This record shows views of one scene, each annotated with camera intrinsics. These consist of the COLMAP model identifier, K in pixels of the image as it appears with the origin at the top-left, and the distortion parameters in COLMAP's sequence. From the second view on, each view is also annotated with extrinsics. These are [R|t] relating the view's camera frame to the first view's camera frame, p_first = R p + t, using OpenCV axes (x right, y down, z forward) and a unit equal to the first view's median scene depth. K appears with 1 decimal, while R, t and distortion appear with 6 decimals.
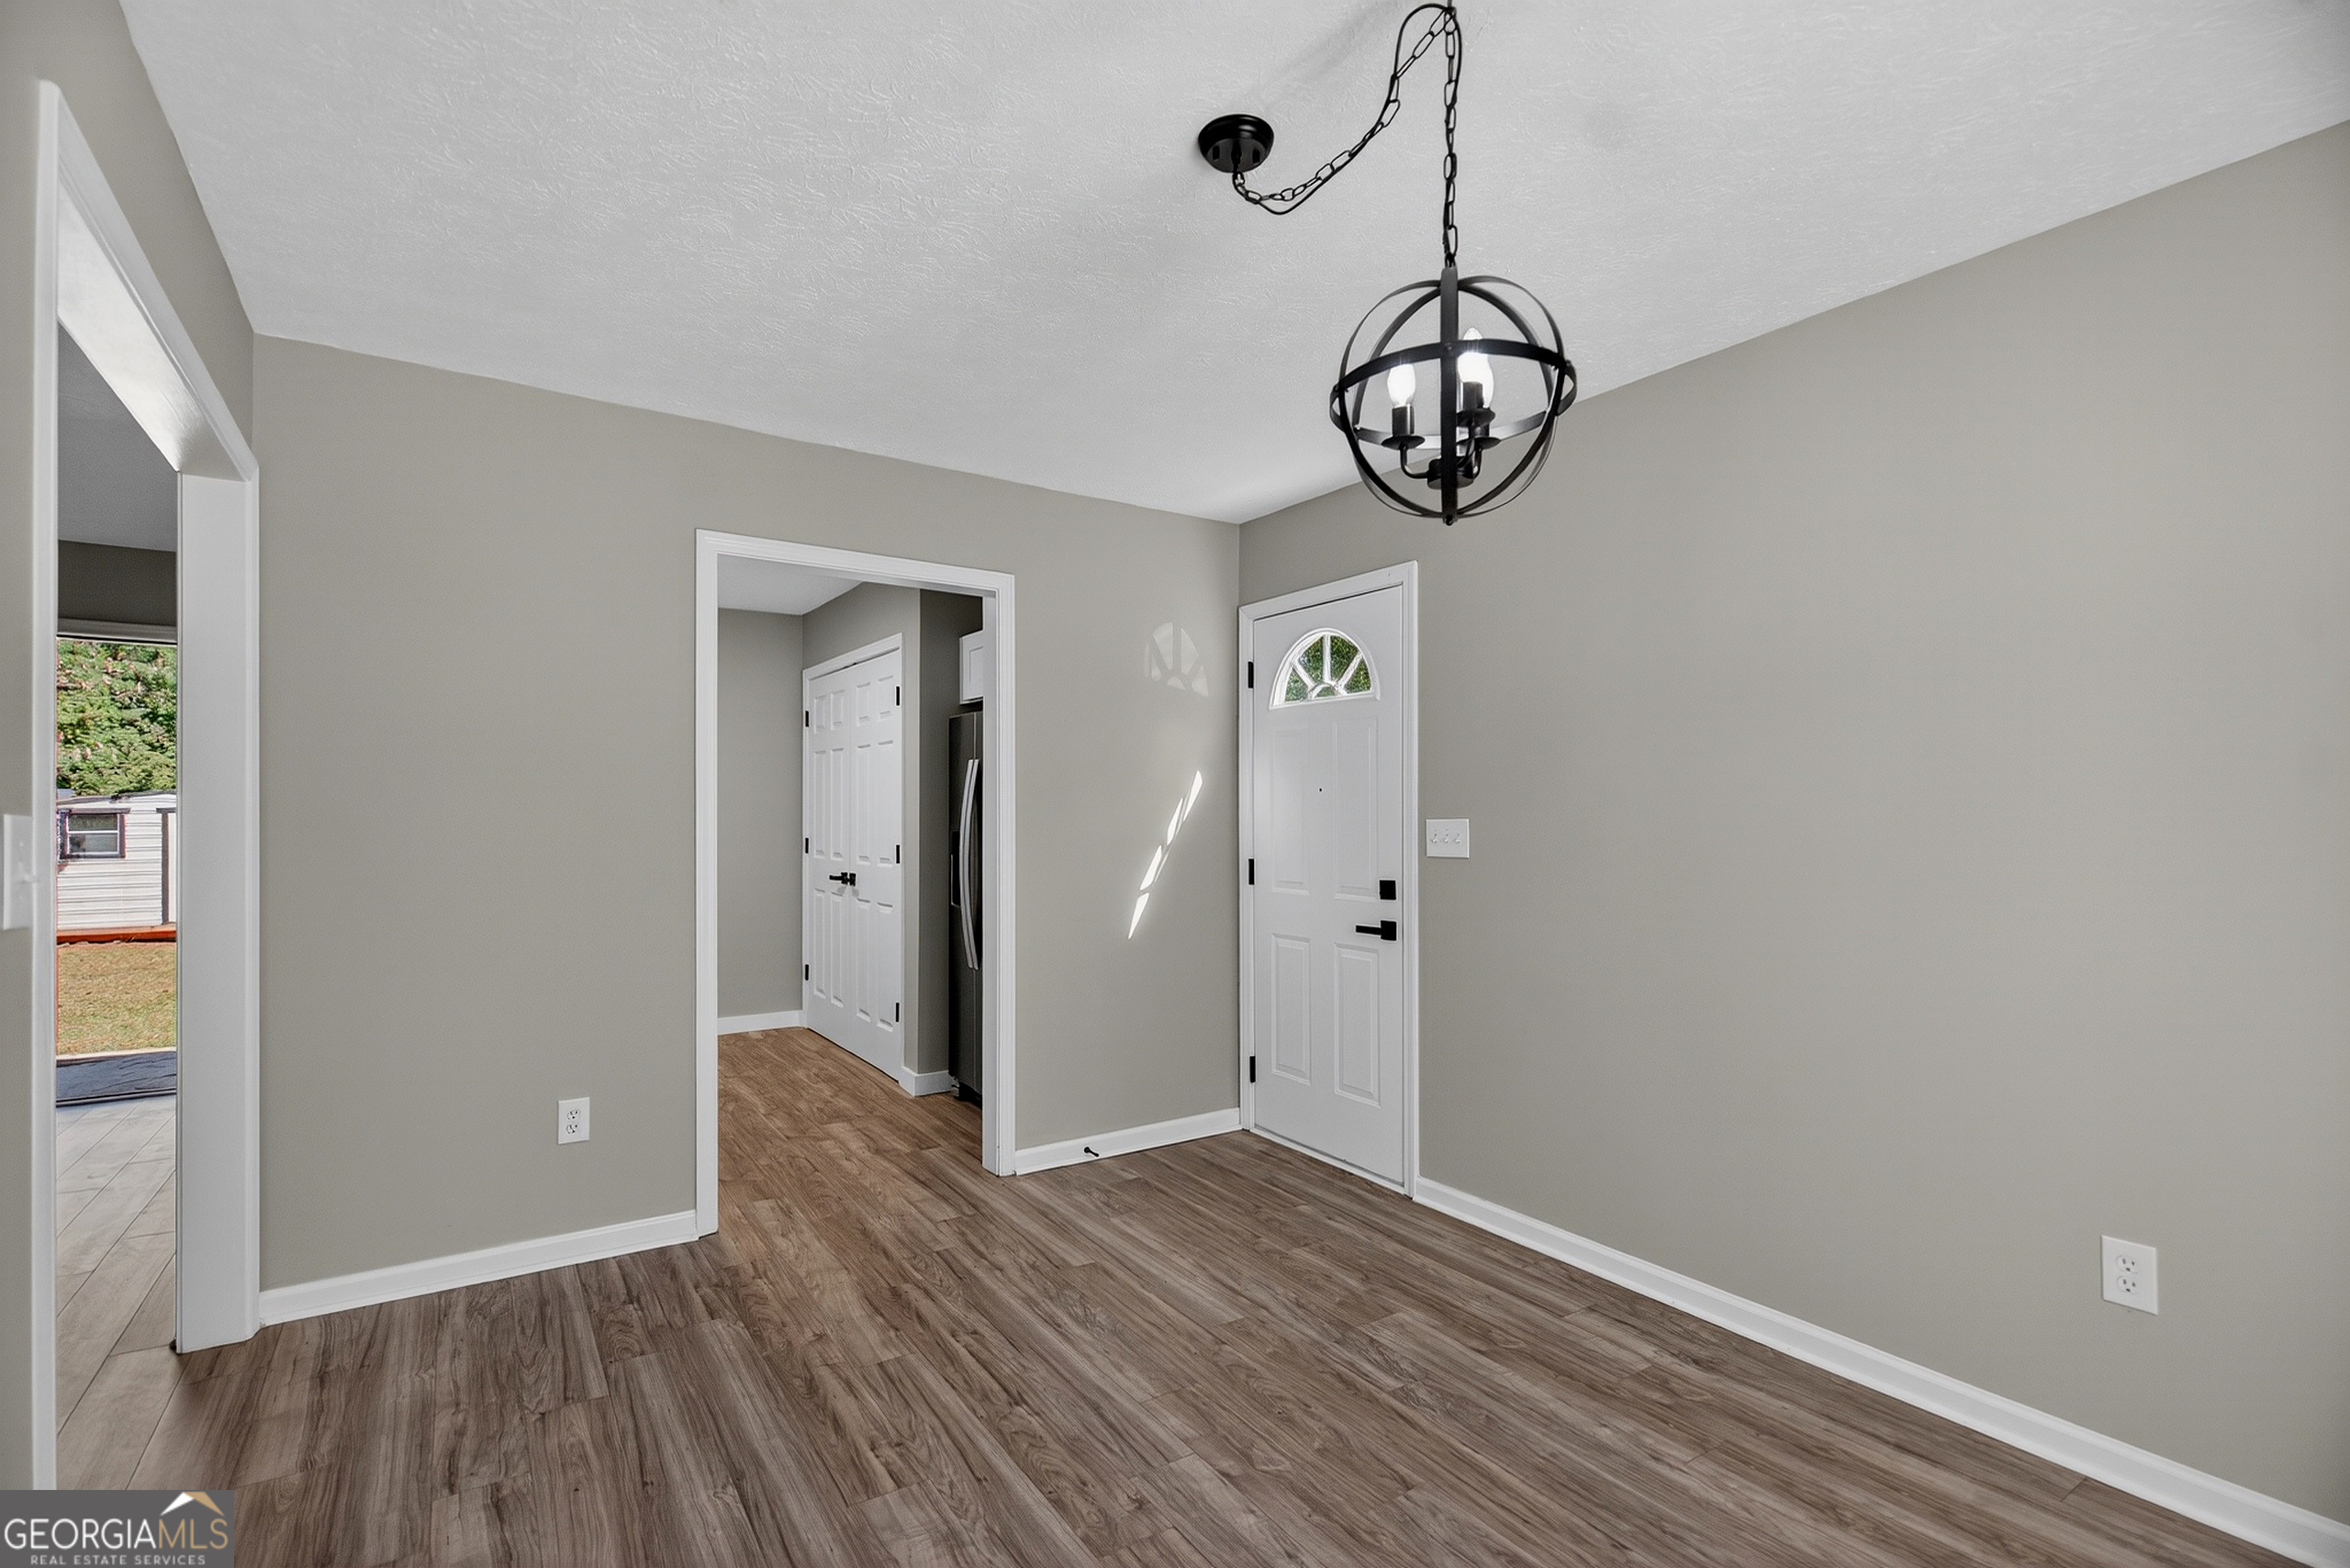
lens RADIAL K [[1095.2, 0, 1171.4], [0, 1095.2, 803.0], [0, 0, 1]] dist [-0.000216, -0.000701]
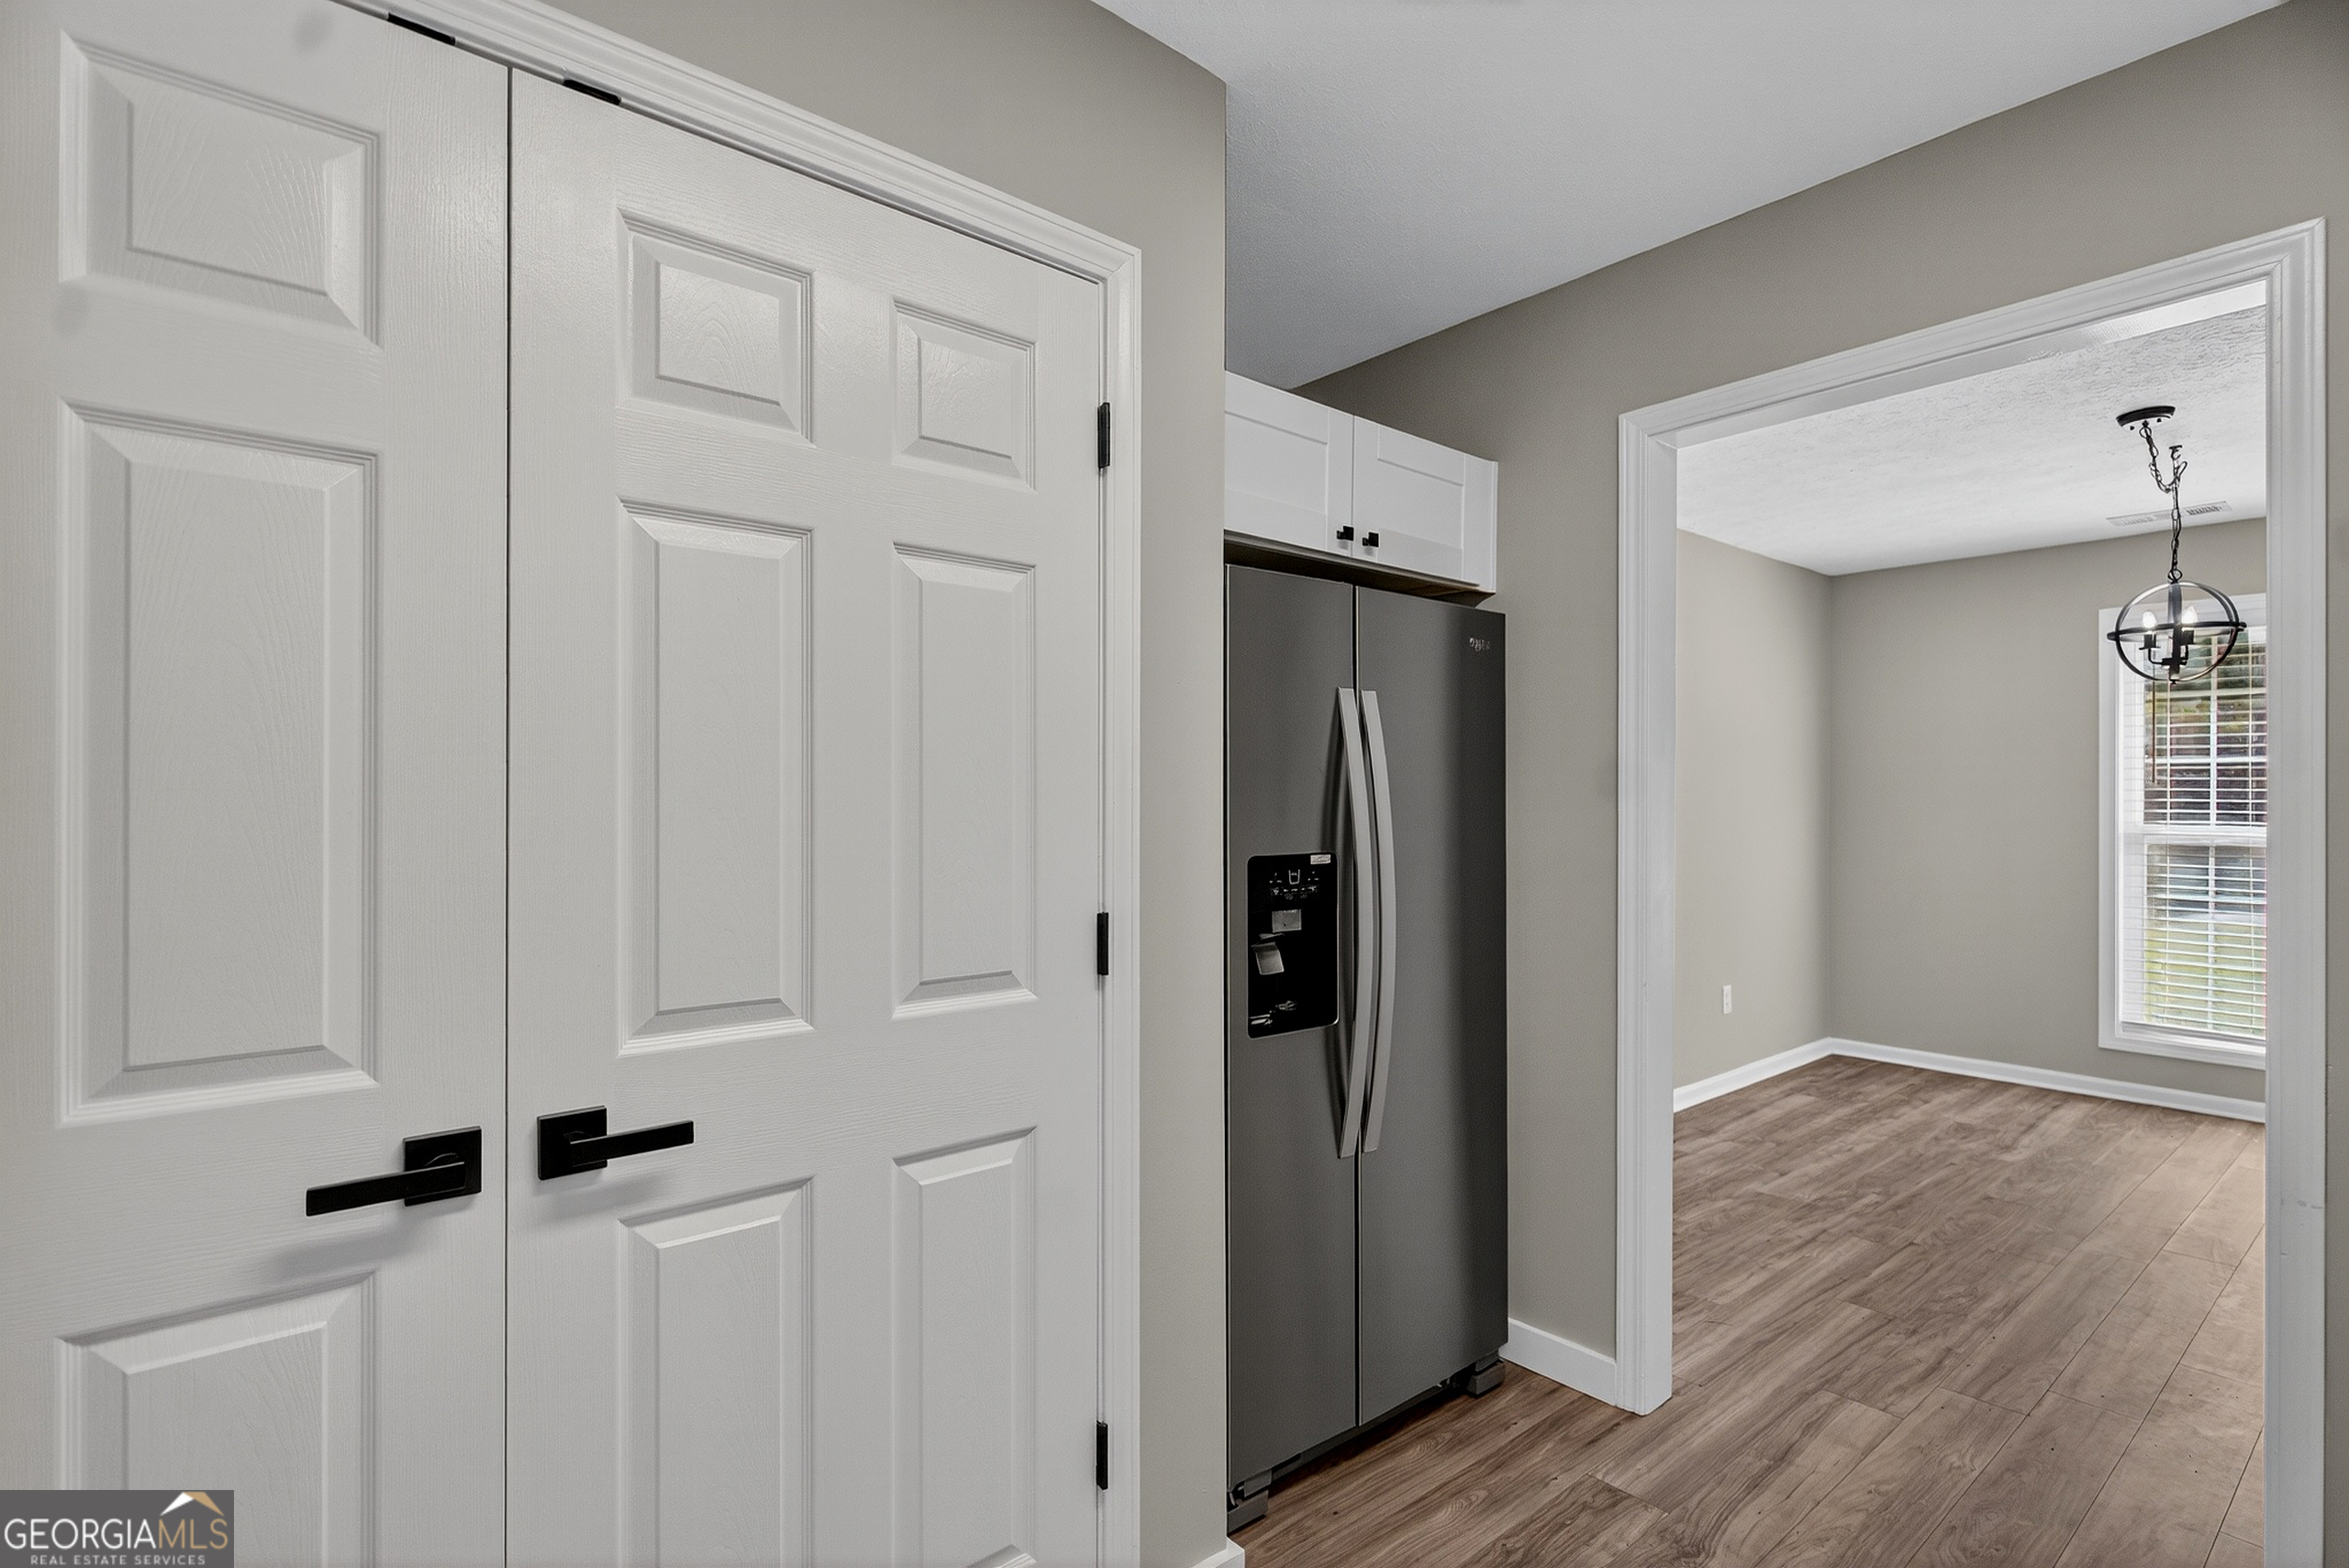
lens RADIAL K [[1094.7, 0, 1170.9], [0, 1094.7, 803.0], [0, 0, 1]] dist [-0.000216, -0.000701]
pose [[-0.099563, -0.002979, 0.995027, -1.052121], [-0.005971, 0.999979, 0.002396, 0.006664], [-0.995013, -0.005702, -0.099578, 1.895549]]
